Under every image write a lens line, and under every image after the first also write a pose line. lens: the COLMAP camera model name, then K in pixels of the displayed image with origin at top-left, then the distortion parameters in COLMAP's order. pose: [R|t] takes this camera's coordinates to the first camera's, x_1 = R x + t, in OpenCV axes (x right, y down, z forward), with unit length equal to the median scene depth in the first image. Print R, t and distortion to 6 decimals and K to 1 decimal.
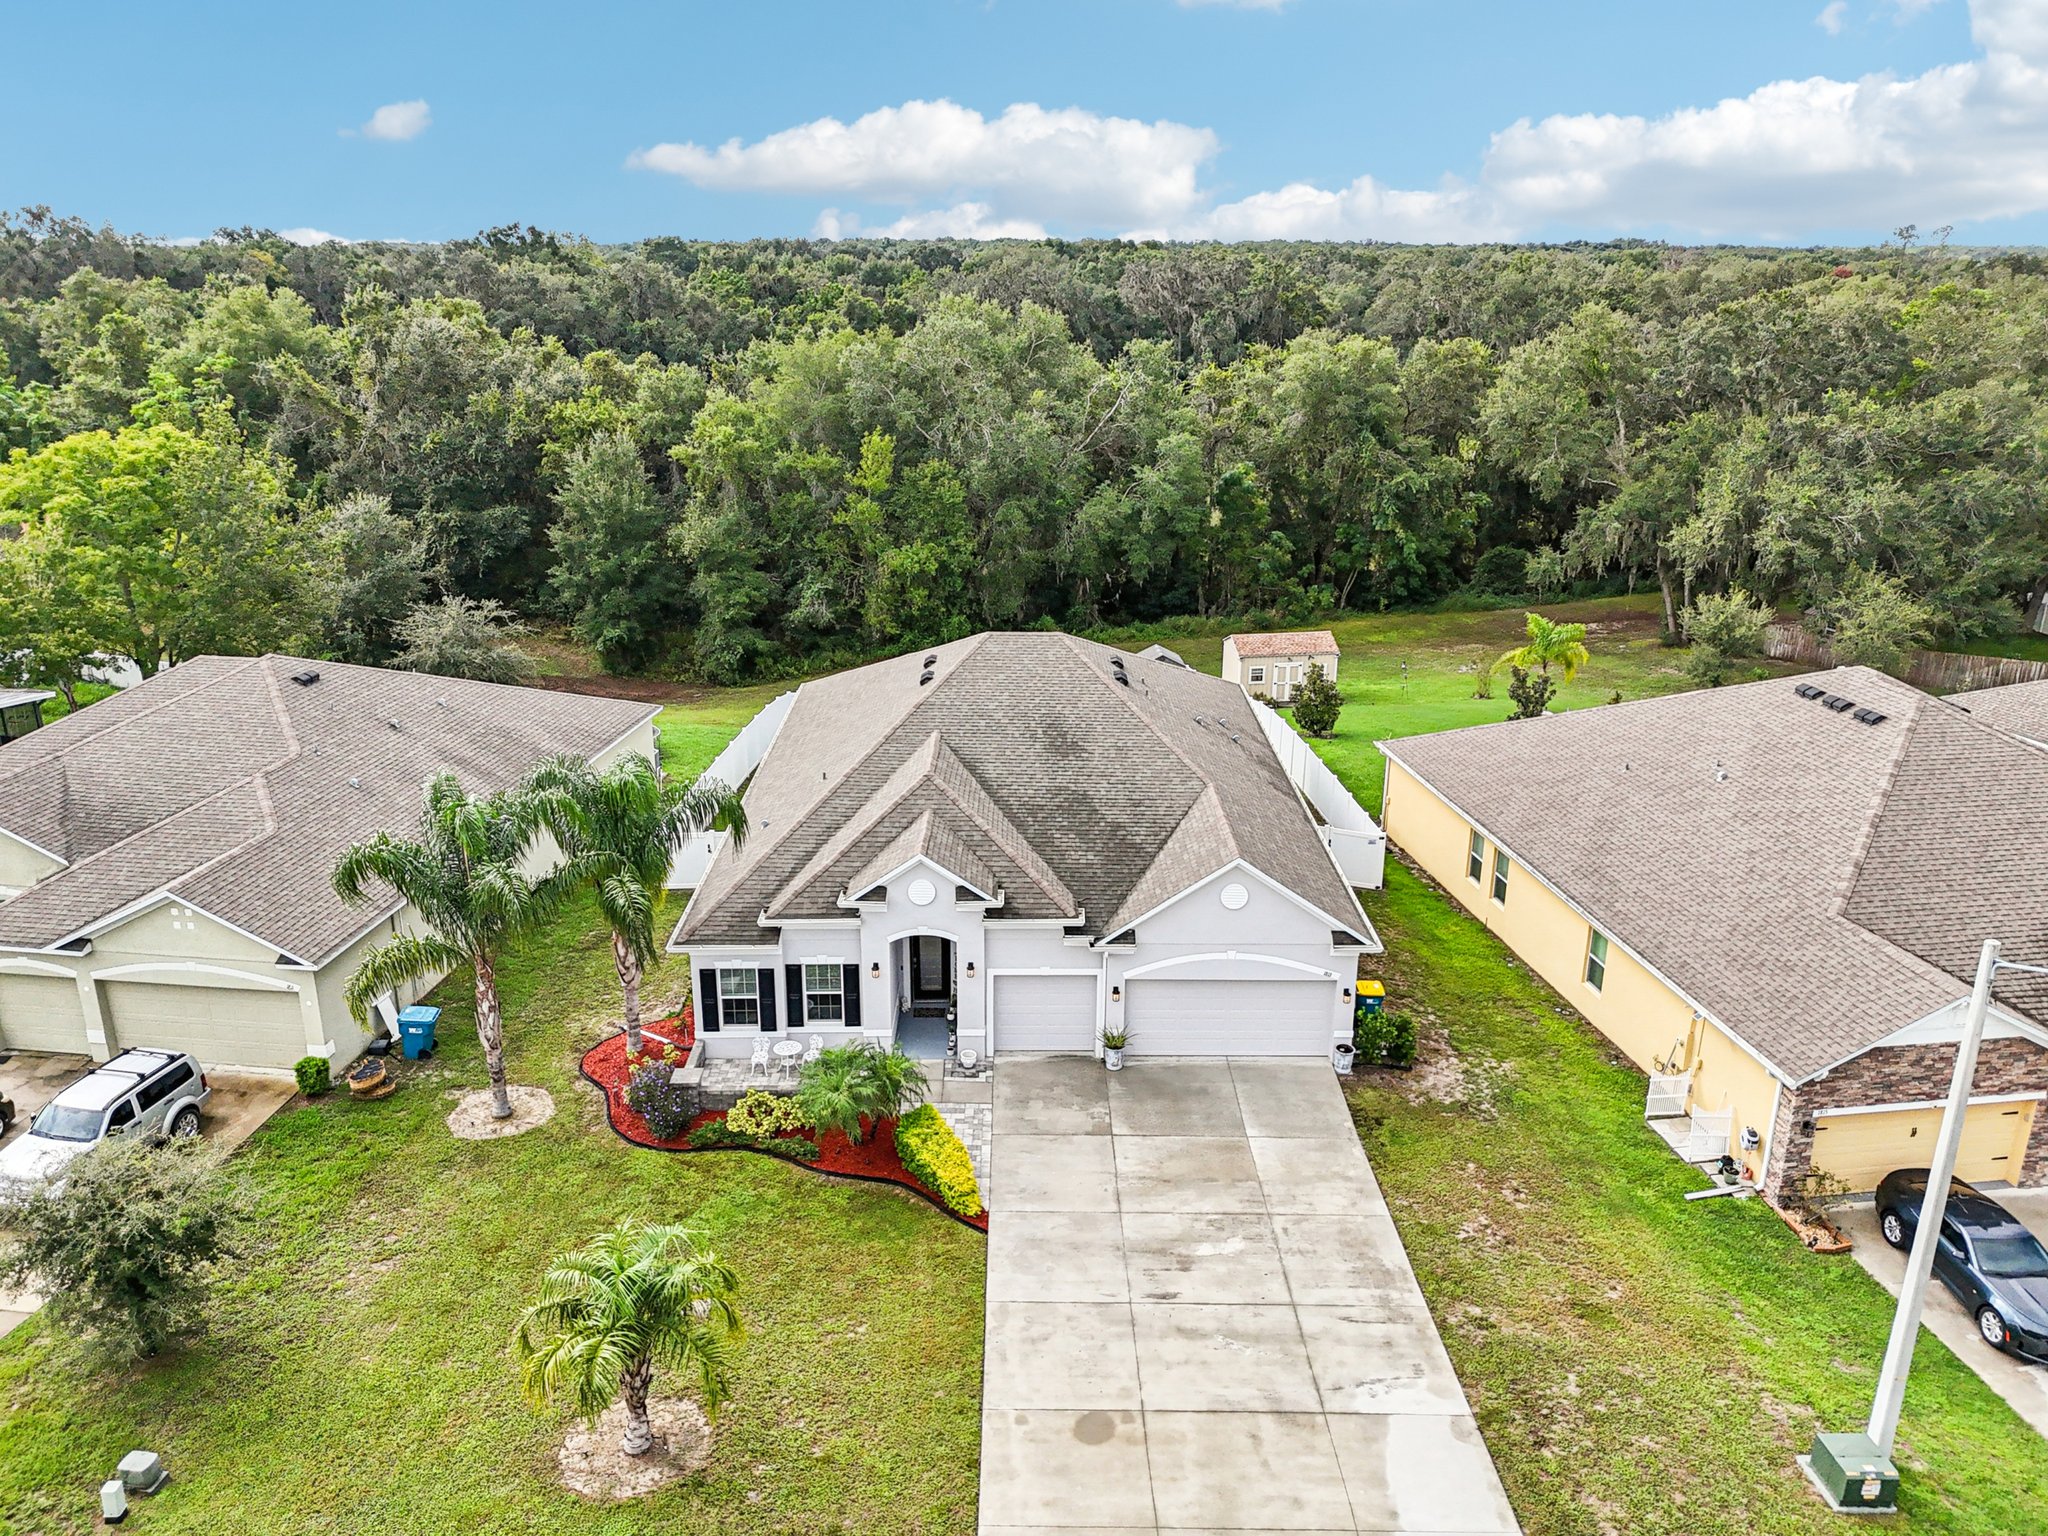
lens RADIAL K [[1501.5, 0, 1024.0], [0, 1501.5, 768.0], [0, 0, 1]] dist [0.002048, -0.002033]
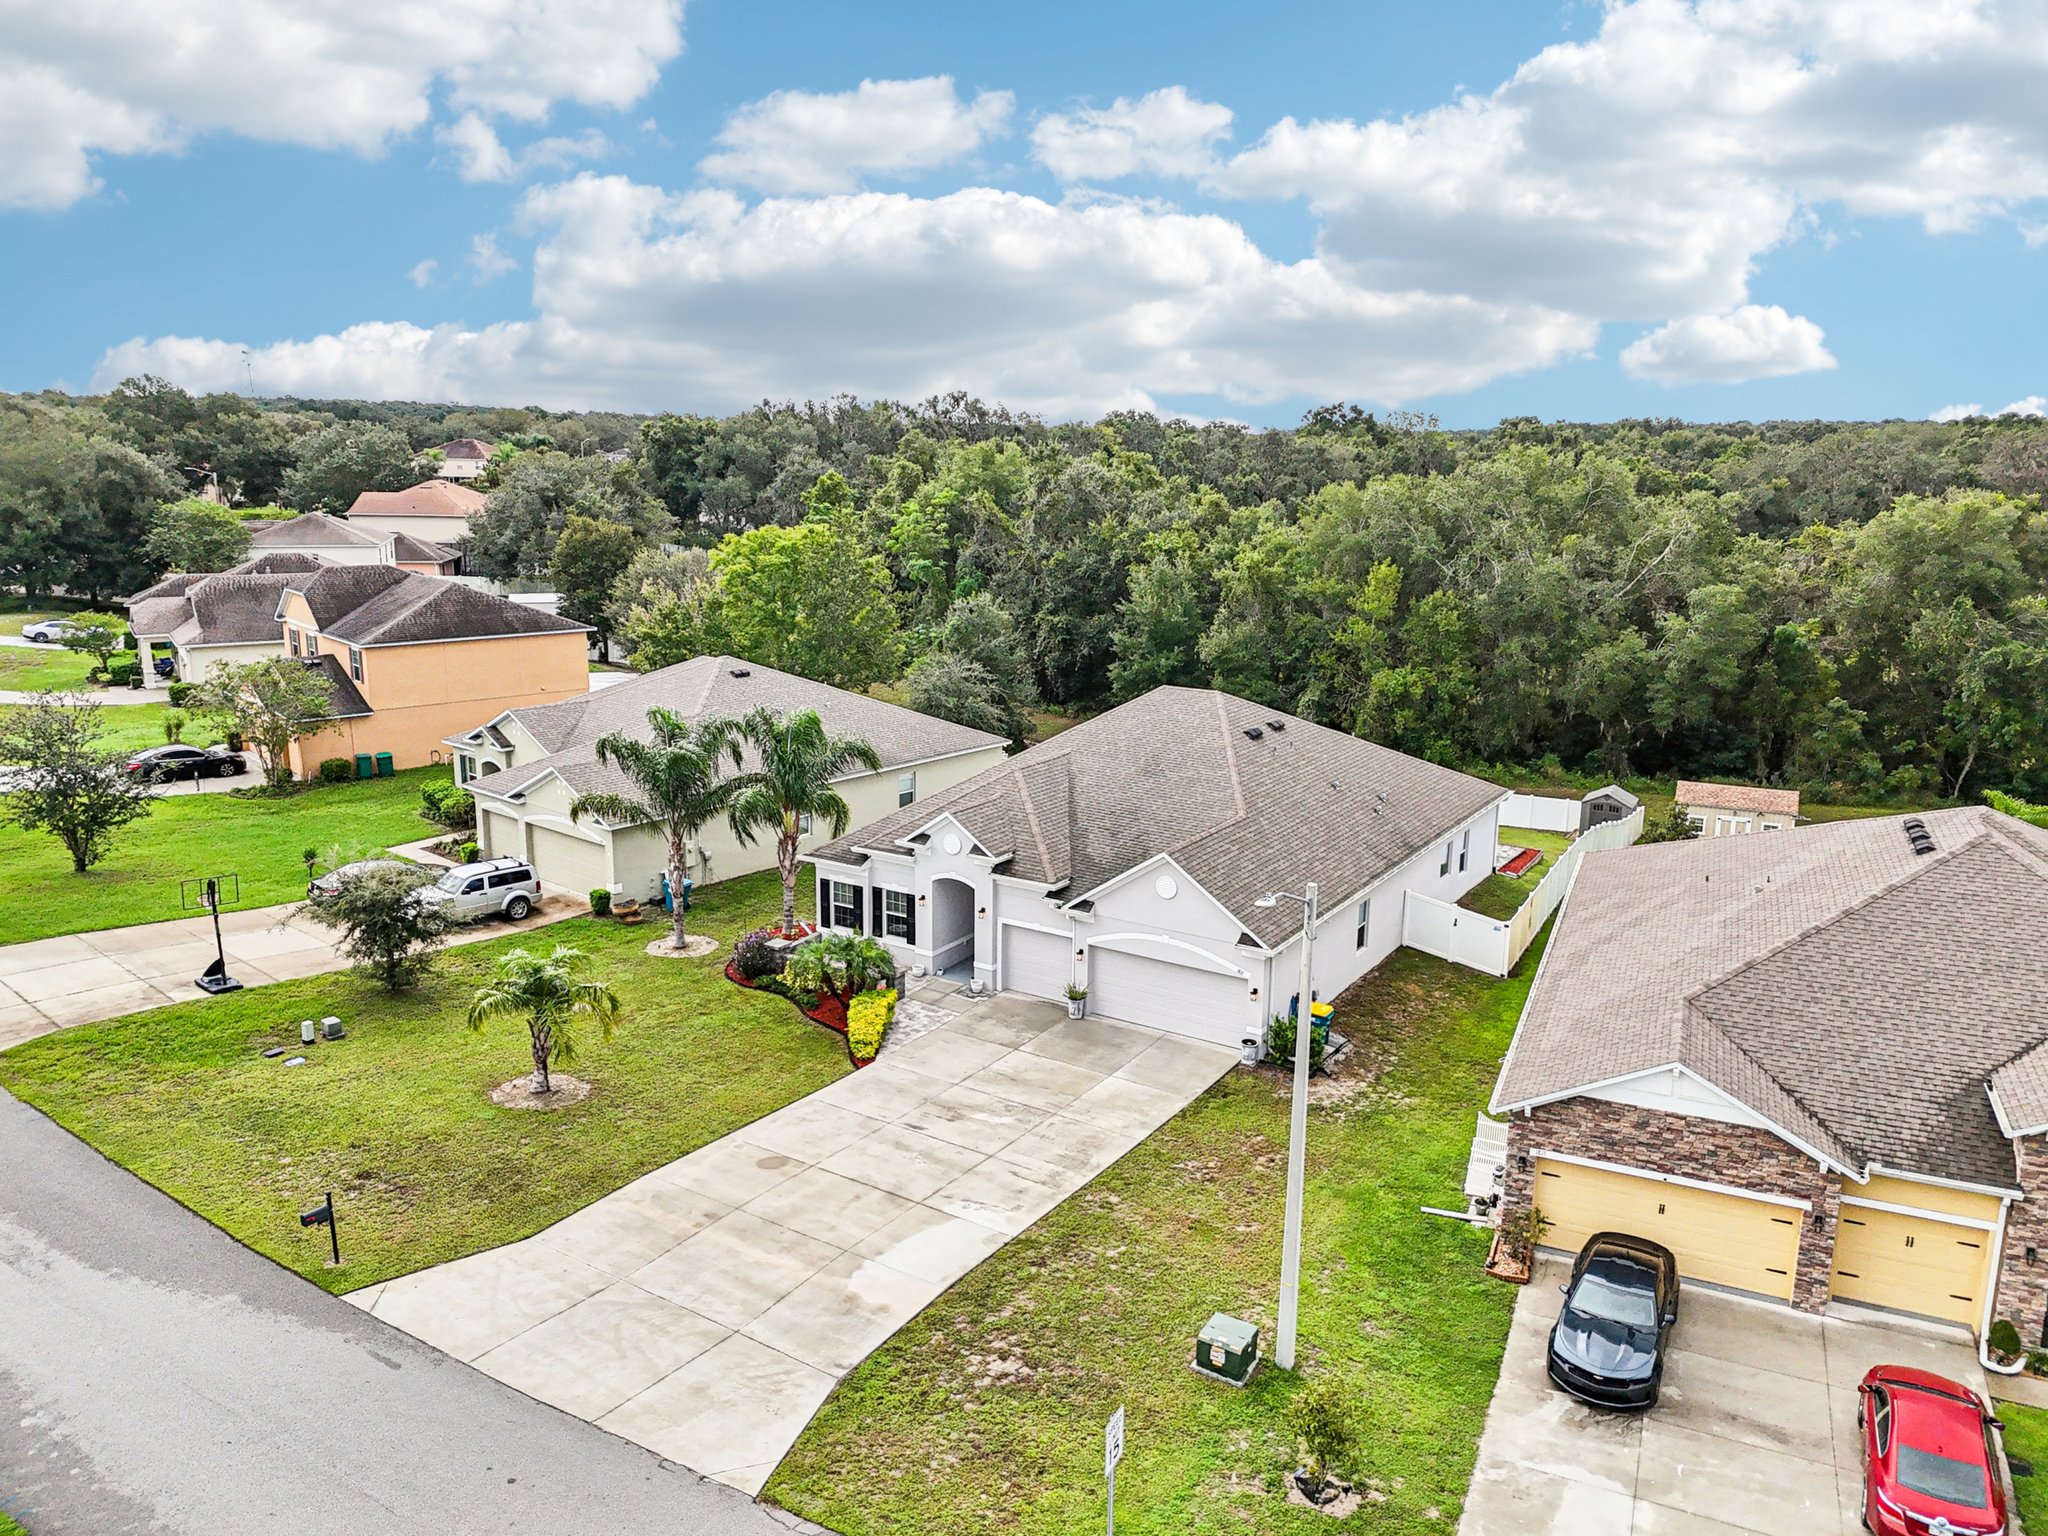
lens RADIAL K [[1501.5, 0, 1024.0], [0, 1501.5, 768.0], [0, 0, 1]] dist [0.002048, -0.002033]
pose [[0.834553, 0.117753, -0.538197, 0.705878], [-0.178695, 0.981933, -0.062254, 0.090133], [0.521142, 0.148127, 0.840517, -0.086342]]
